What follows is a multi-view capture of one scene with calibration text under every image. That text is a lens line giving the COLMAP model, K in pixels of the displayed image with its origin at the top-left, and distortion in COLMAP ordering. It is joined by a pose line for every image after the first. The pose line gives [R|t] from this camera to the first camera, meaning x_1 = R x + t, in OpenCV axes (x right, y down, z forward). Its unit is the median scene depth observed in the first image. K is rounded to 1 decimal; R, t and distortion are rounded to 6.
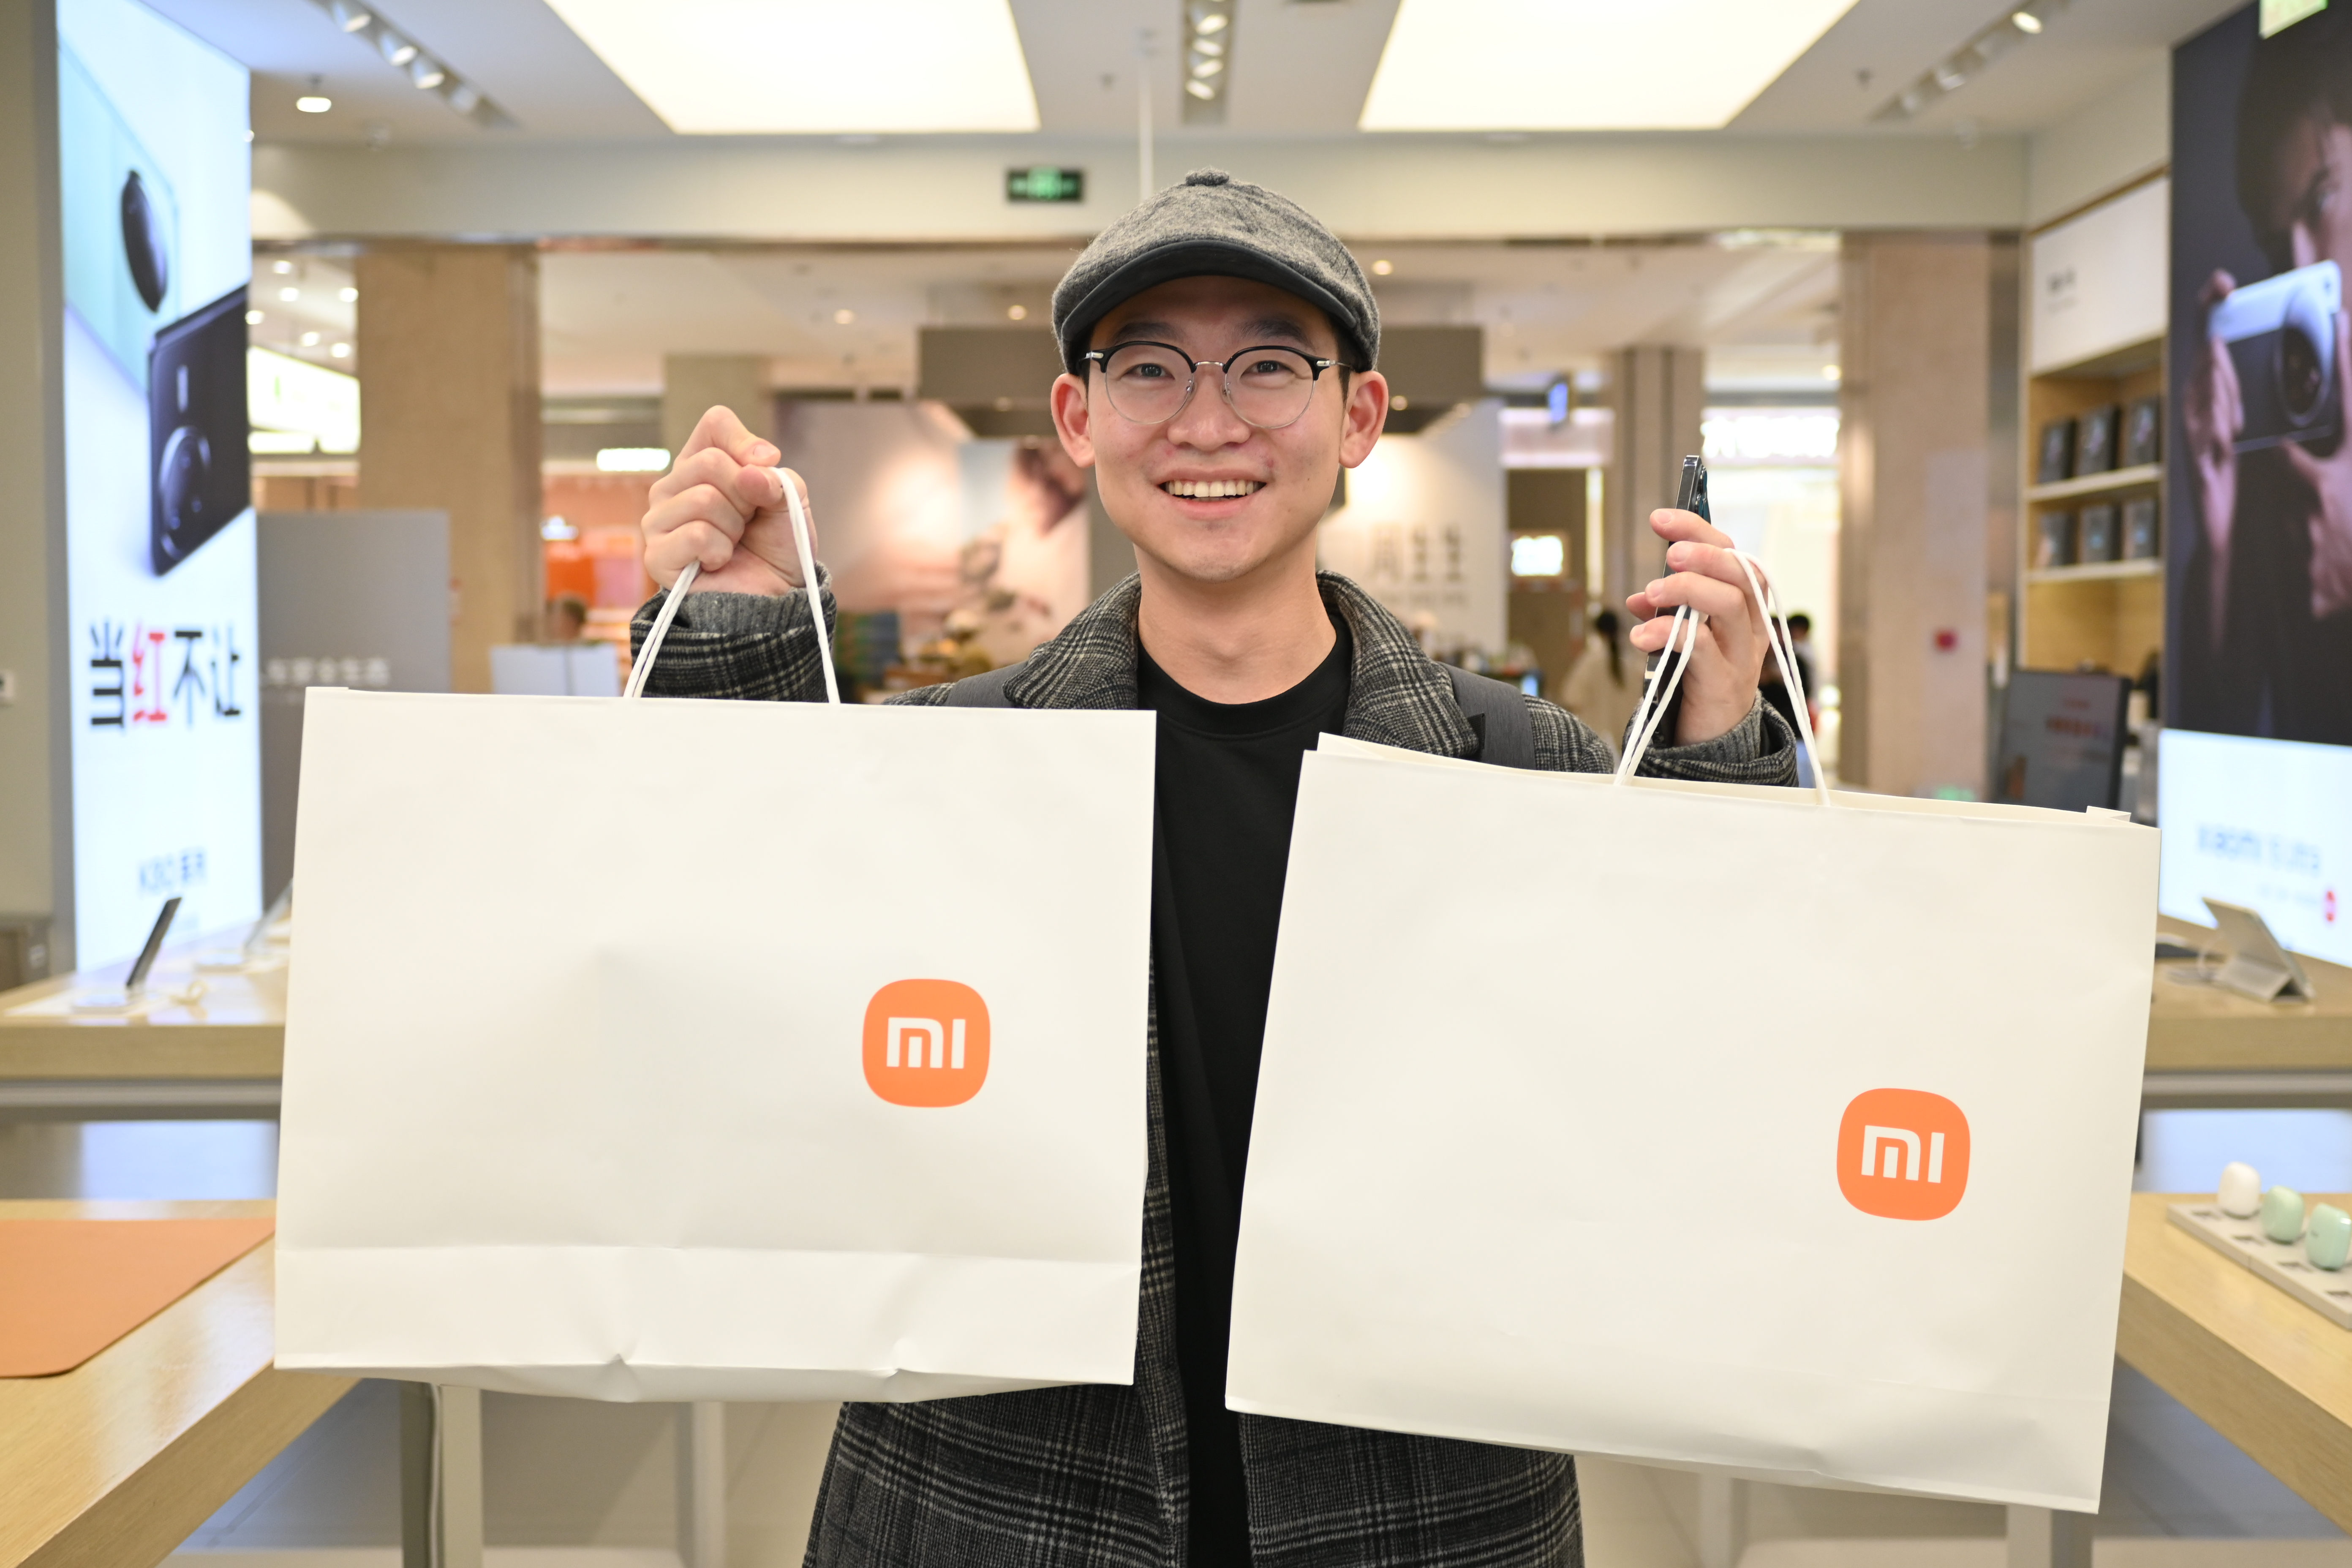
lens RADIAL K [[2881.3, 0, 1166.8], [0, 2881.3, 771.7], [0, 0, 1]] dist [0.001671, 0.000000]
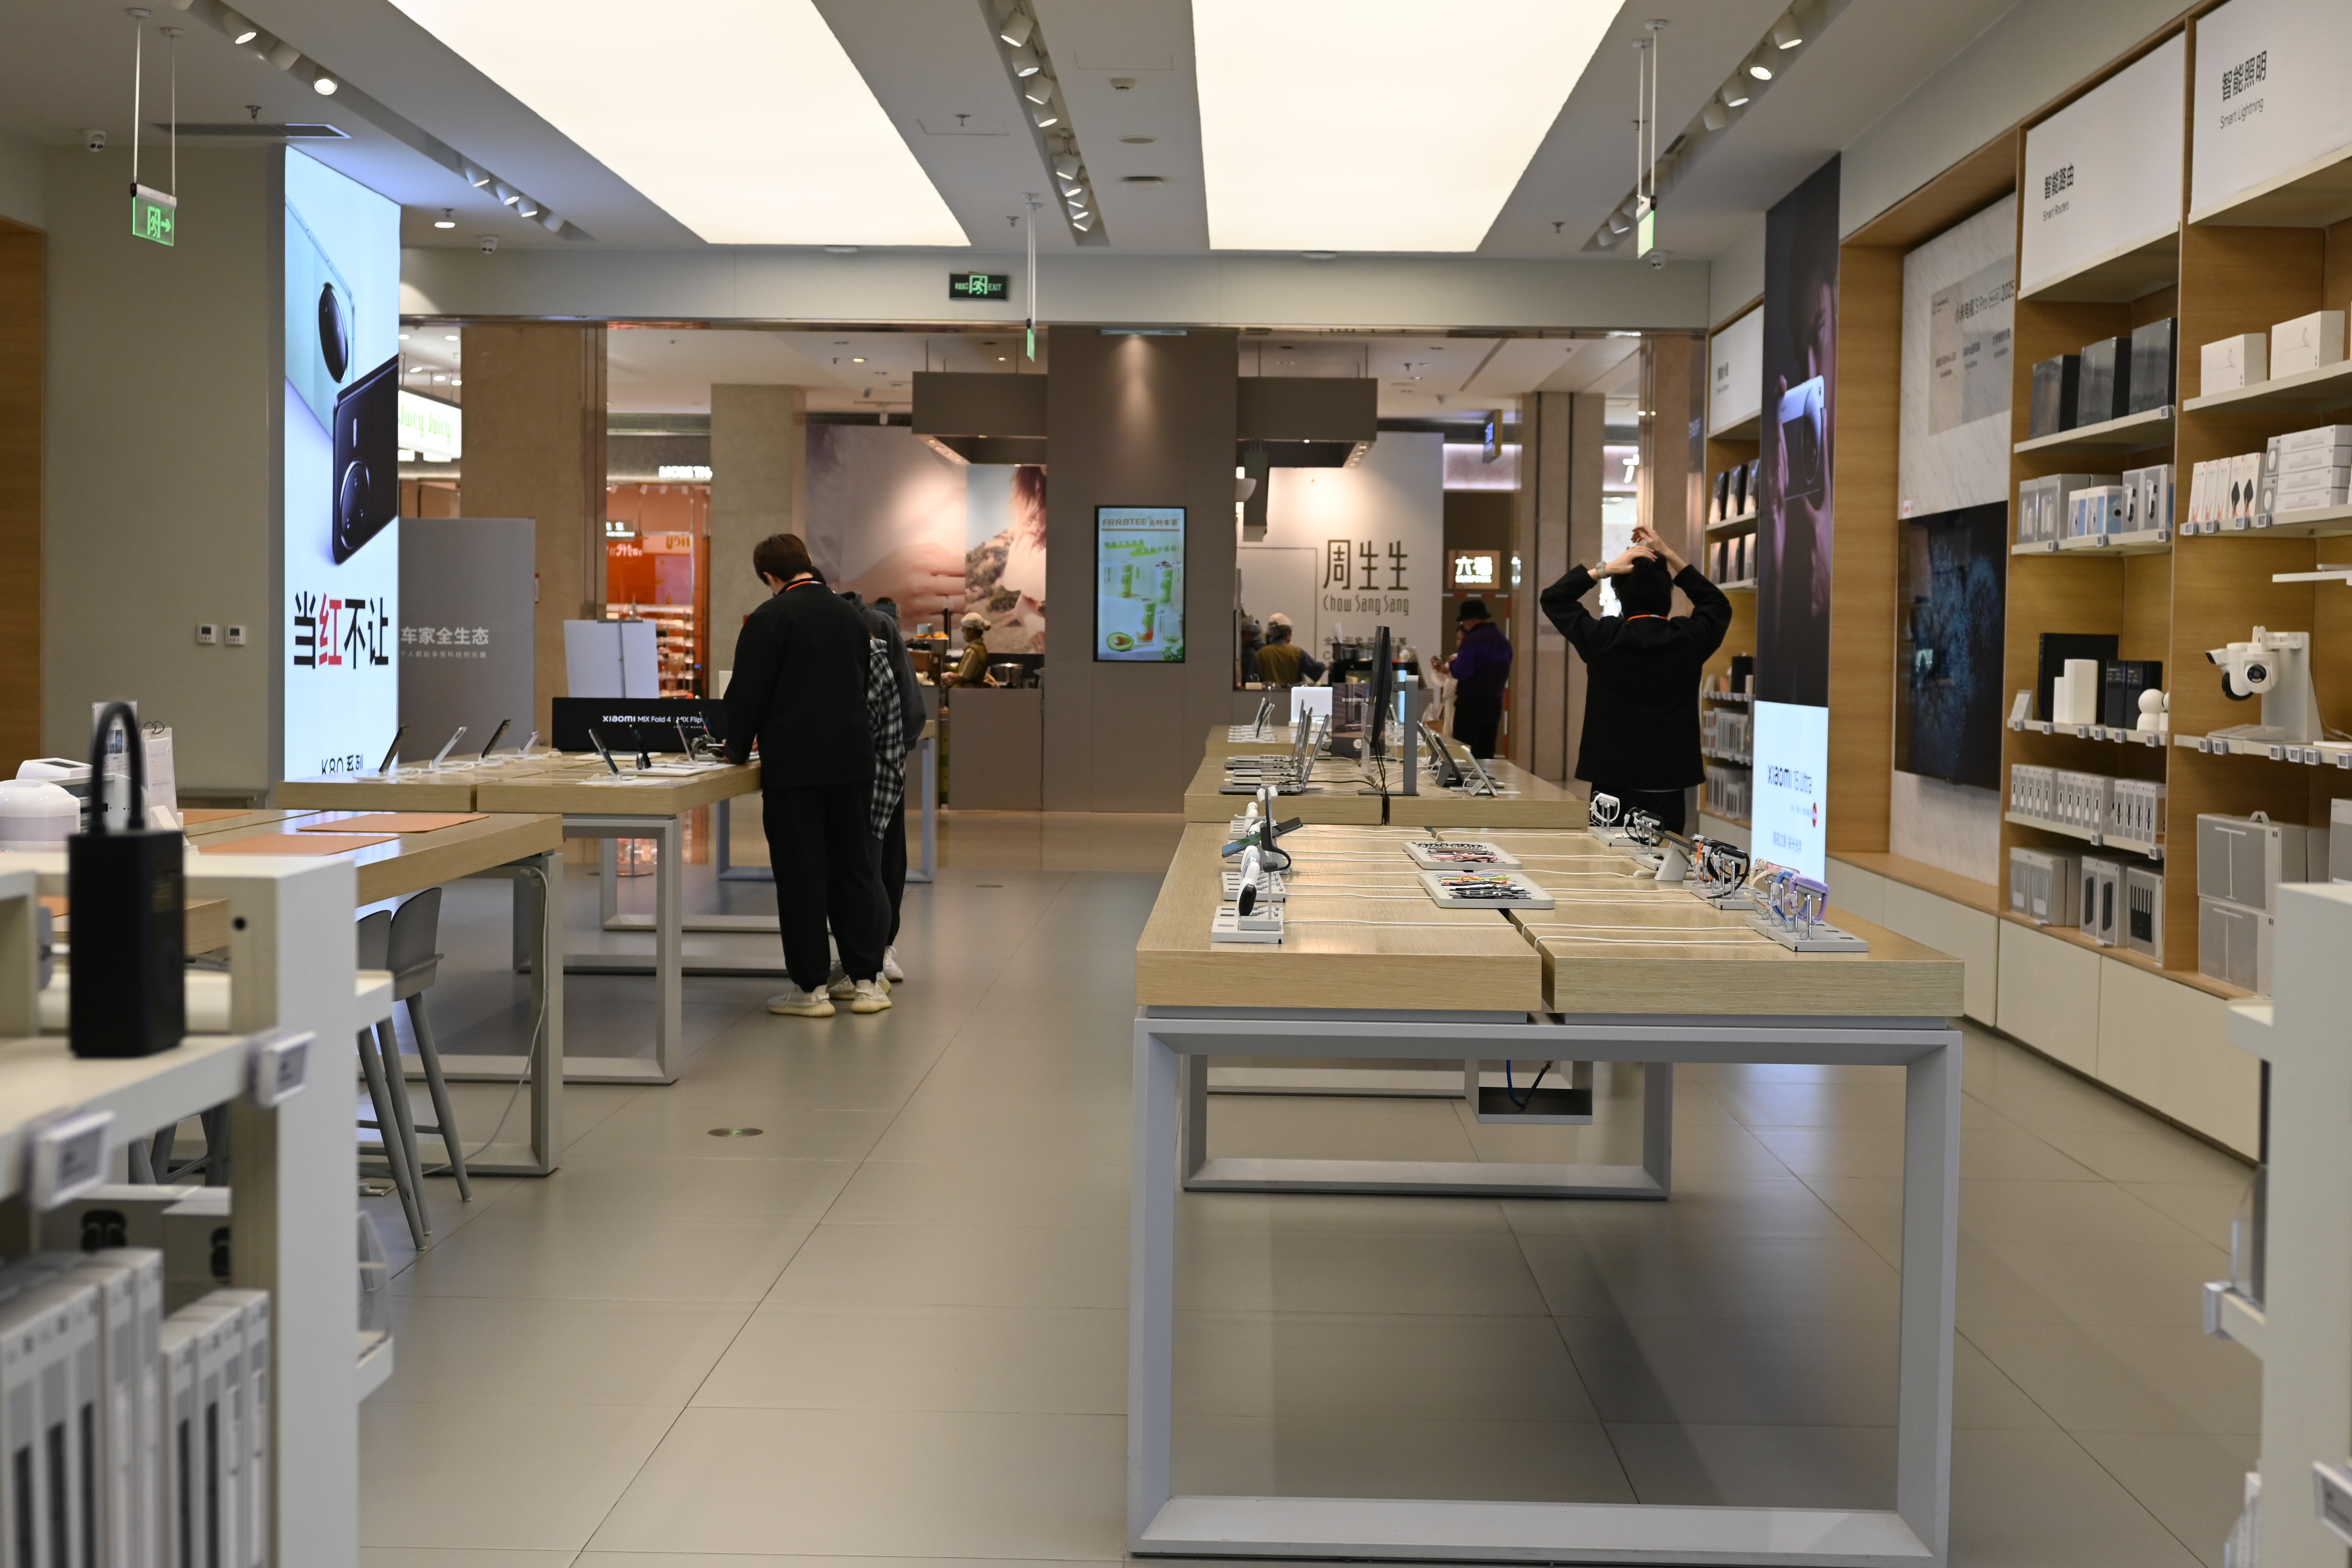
lens RADIAL K [[2881.3, 0, 1180.6], [0, 2881.3, 793.4], [0, 0, 1]] dist [0.001671, 0.000000]
pose [[0.999692, 0.019509, -0.015325, 0.079207], [-0.019441, 0.999801, 0.004561, 0.026947], [0.015411, -0.004262, 0.999872, -0.358006]]
